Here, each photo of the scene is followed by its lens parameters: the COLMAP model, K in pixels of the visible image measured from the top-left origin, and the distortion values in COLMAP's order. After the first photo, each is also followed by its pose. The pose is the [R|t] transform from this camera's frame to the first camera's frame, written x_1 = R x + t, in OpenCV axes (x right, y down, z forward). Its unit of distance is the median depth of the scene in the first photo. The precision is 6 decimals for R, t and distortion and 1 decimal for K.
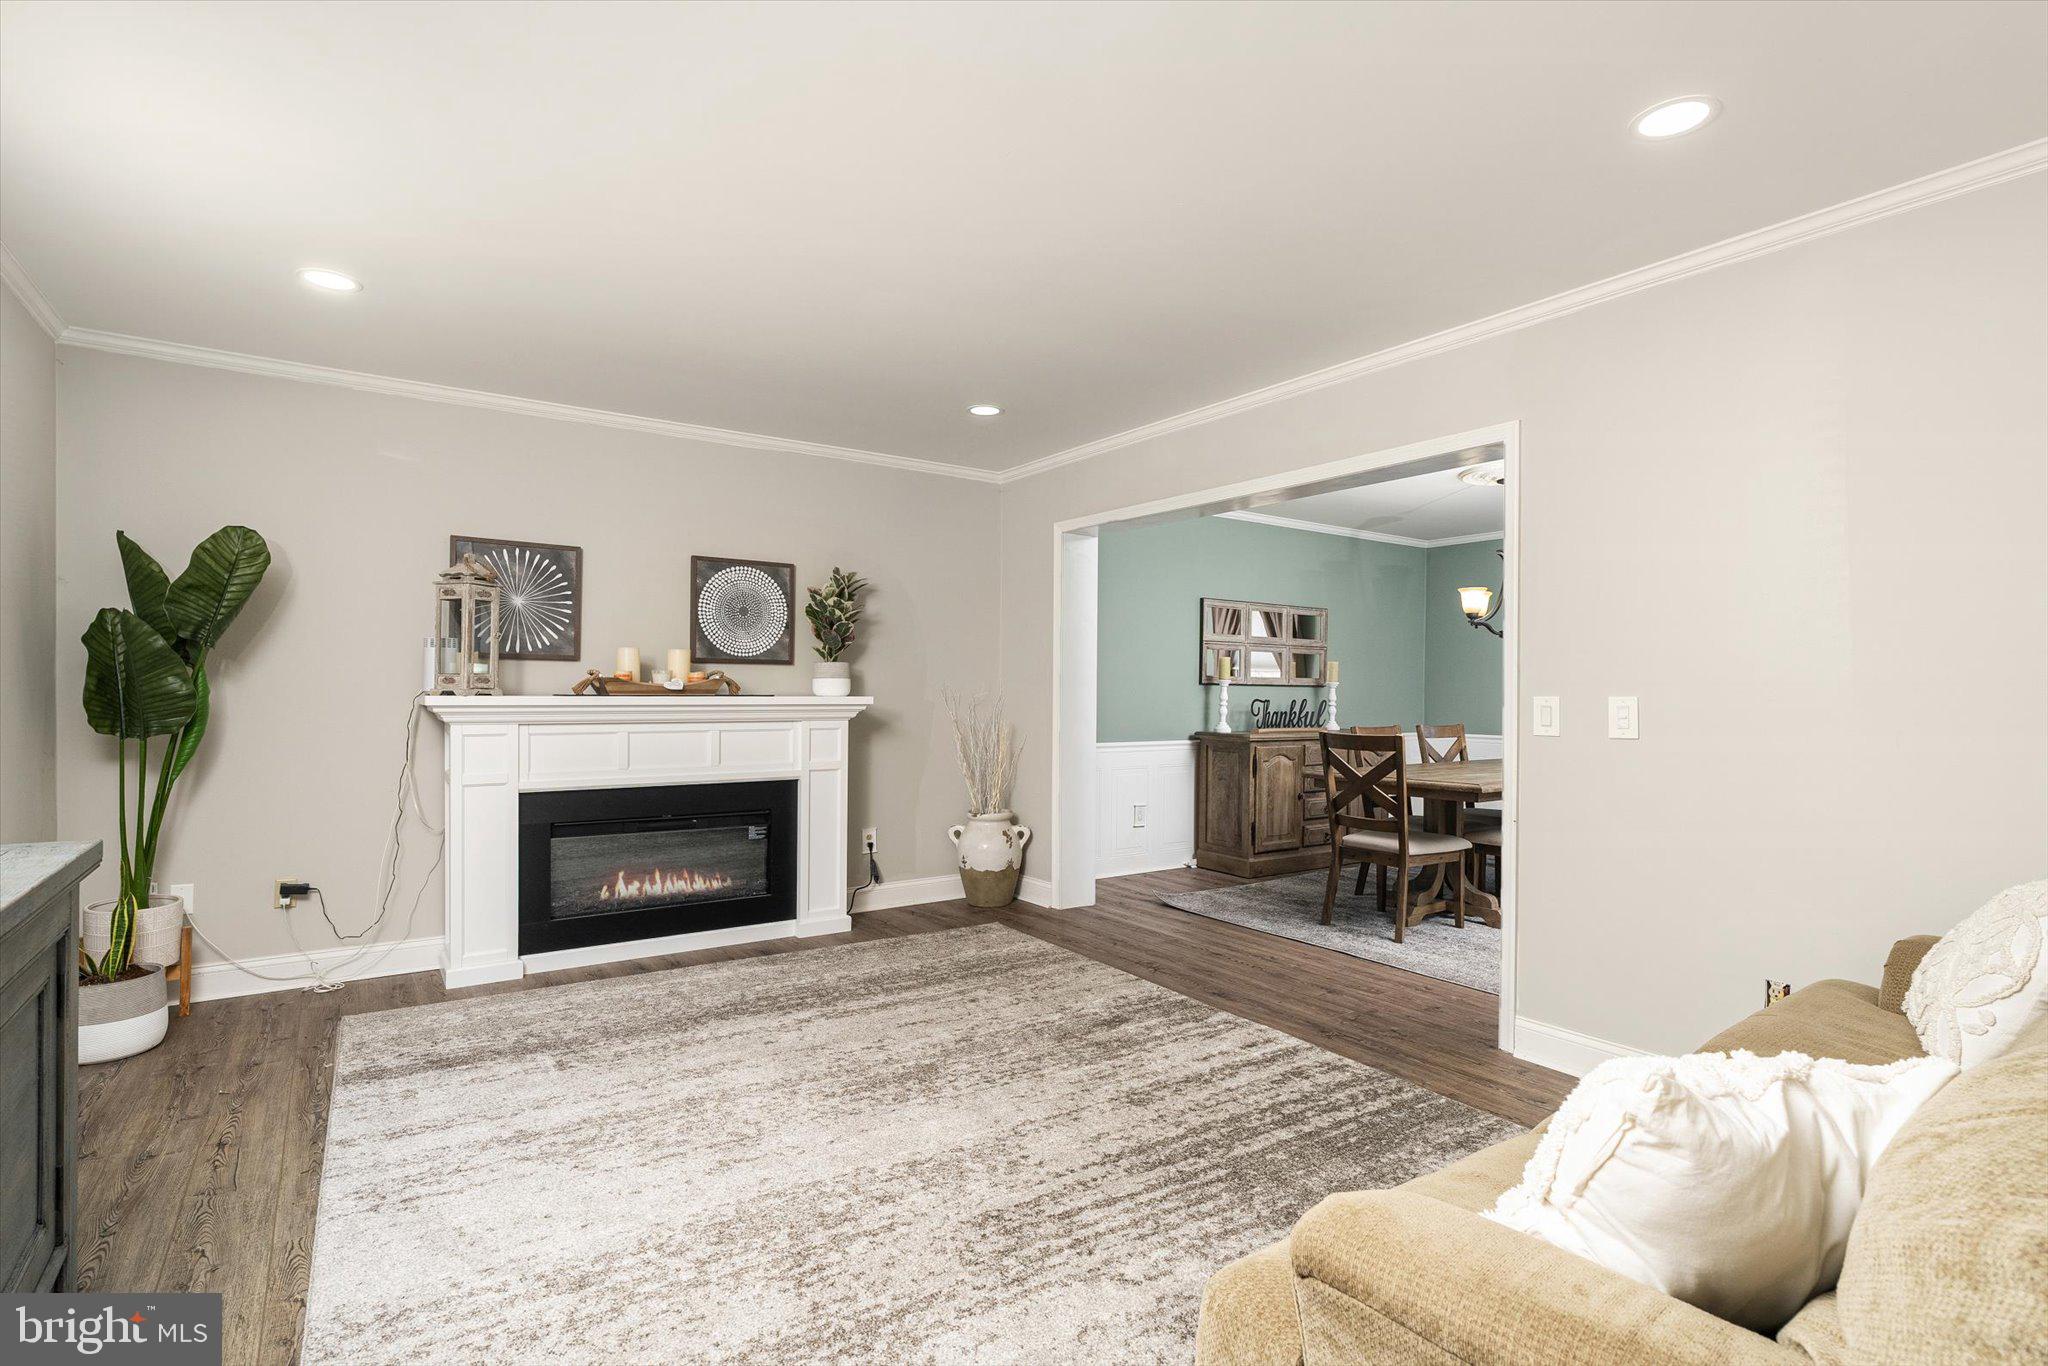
lens RADIAL K [[963.8, 0, 1019.7], [0, 963.8, 689.2], [0, 0, 1]] dist [0.001906, -0.000020]
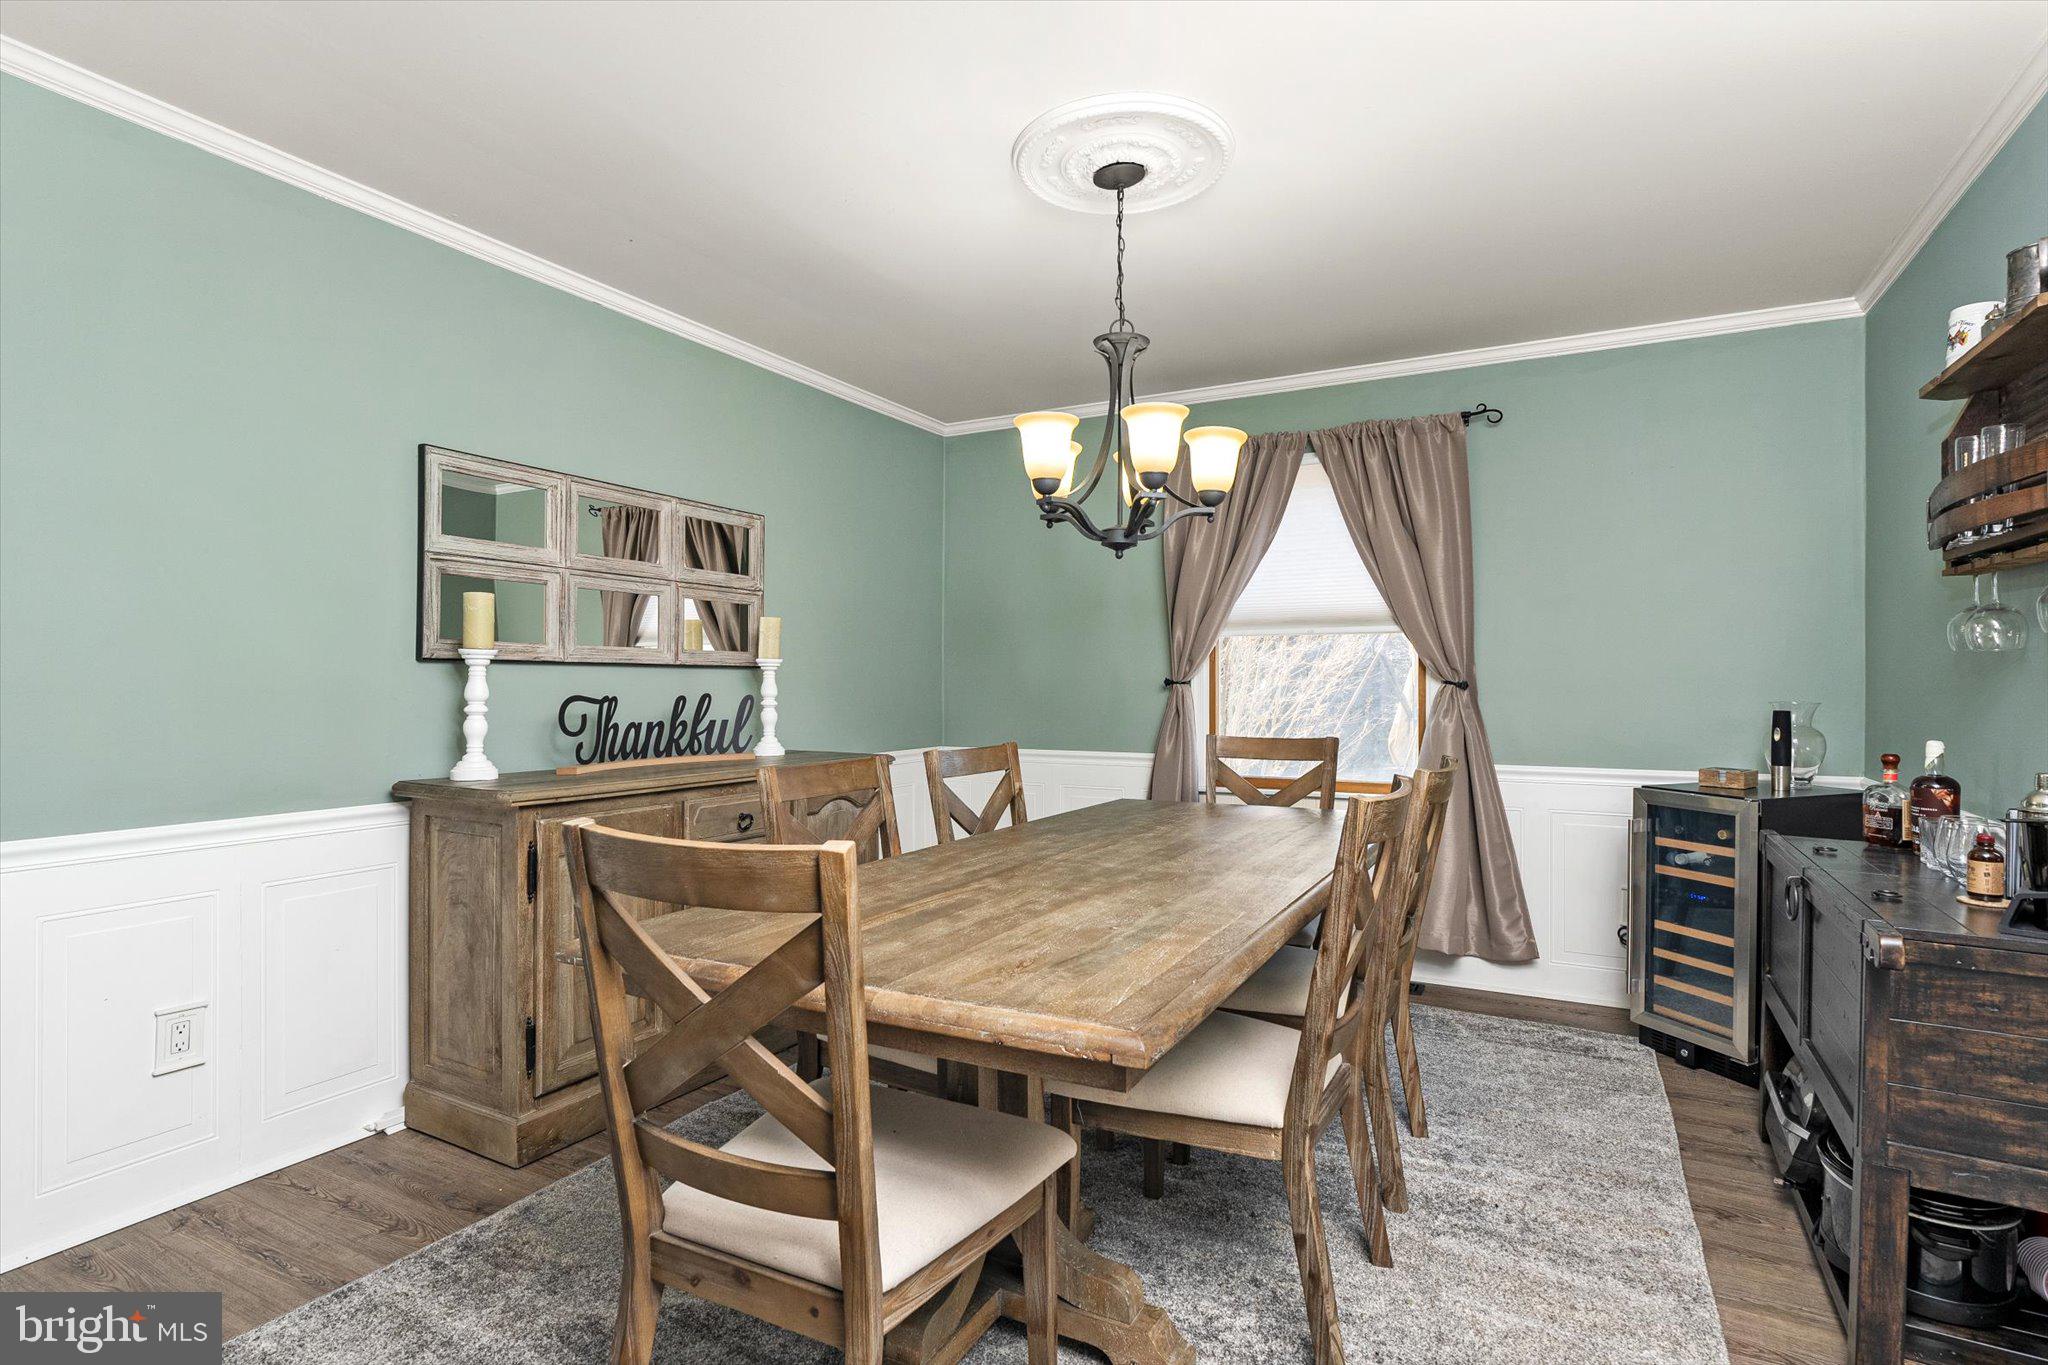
lens RADIAL K [[1044.4, 0, 1018.6], [0, 1044.4, 682.8], [0, 0, 1]] dist [-0.000968, -0.000070]
pose [[0.896434, -0.011347, 0.443032, 0.217736], [0.008954, 0.999932, 0.007493, 0.002635], [-0.443087, -0.002750, 0.896474, 0.502786]]
